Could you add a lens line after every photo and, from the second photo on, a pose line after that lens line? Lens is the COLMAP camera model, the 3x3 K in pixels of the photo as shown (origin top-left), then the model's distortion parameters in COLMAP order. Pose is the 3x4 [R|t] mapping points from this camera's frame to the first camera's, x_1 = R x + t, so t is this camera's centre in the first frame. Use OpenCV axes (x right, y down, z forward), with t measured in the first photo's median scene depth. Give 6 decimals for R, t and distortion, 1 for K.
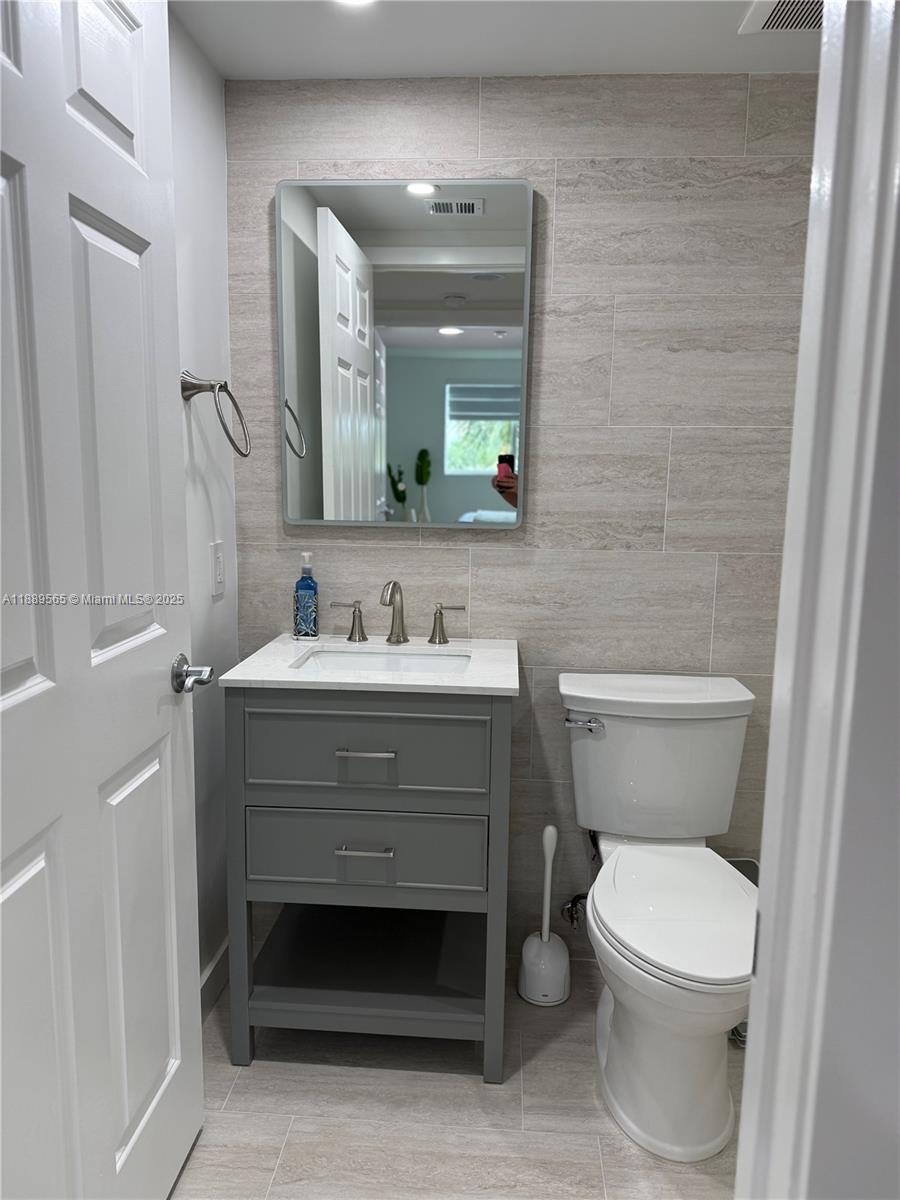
lens RADIAL K [[835.2, 0, 448.7], [0, 835.2, 595.5], [0, 0, 1]] dist [0.006191, -0.006650]
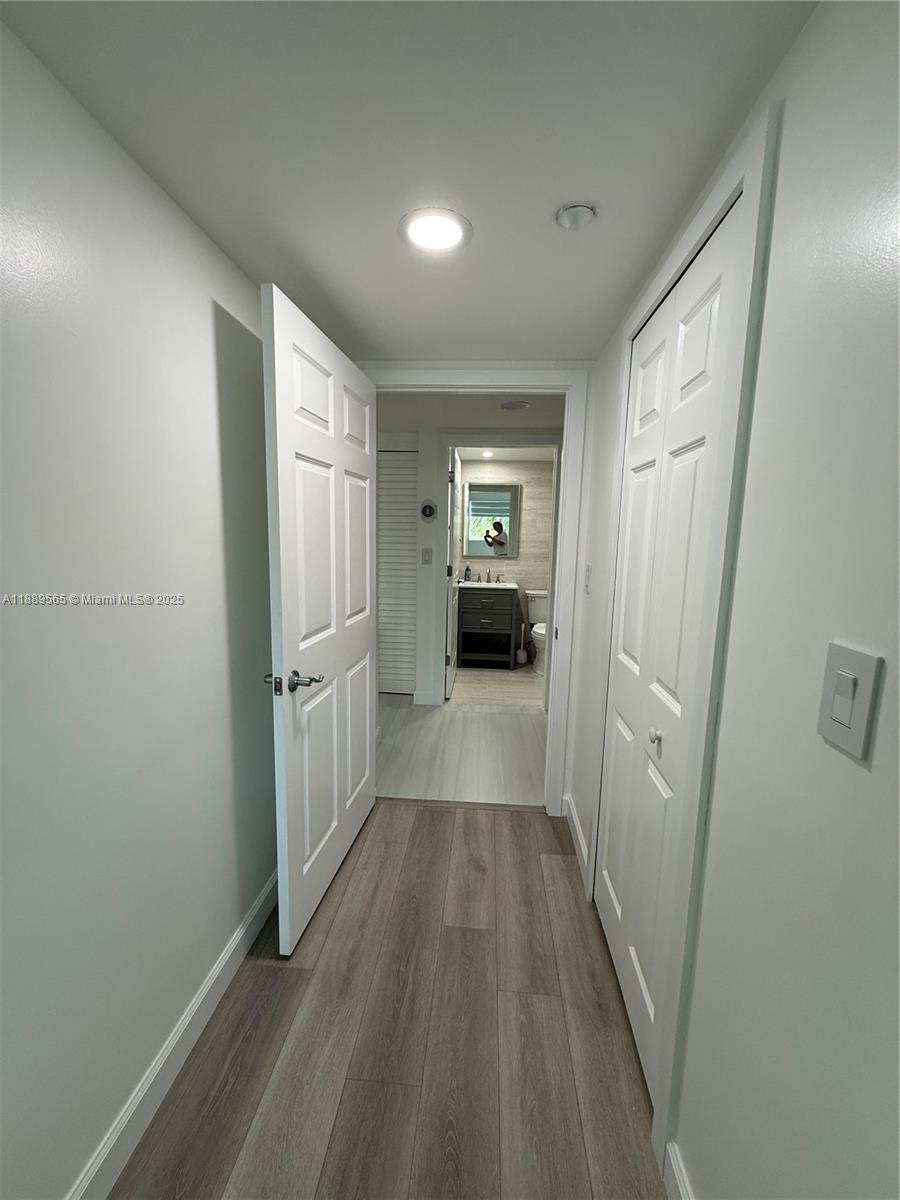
lens RADIAL K [[479.9, 0, 451.2], [0, 479.9, 596.7], [0, 0, 1]] dist [-0.001037, 0.000084]
pose [[0.999933, 0.006876, -0.009278, -0.249040], [-0.007125, 0.999608, -0.027069, 0.211874], [0.009088, 0.027133, 0.999591, -1.623788]]
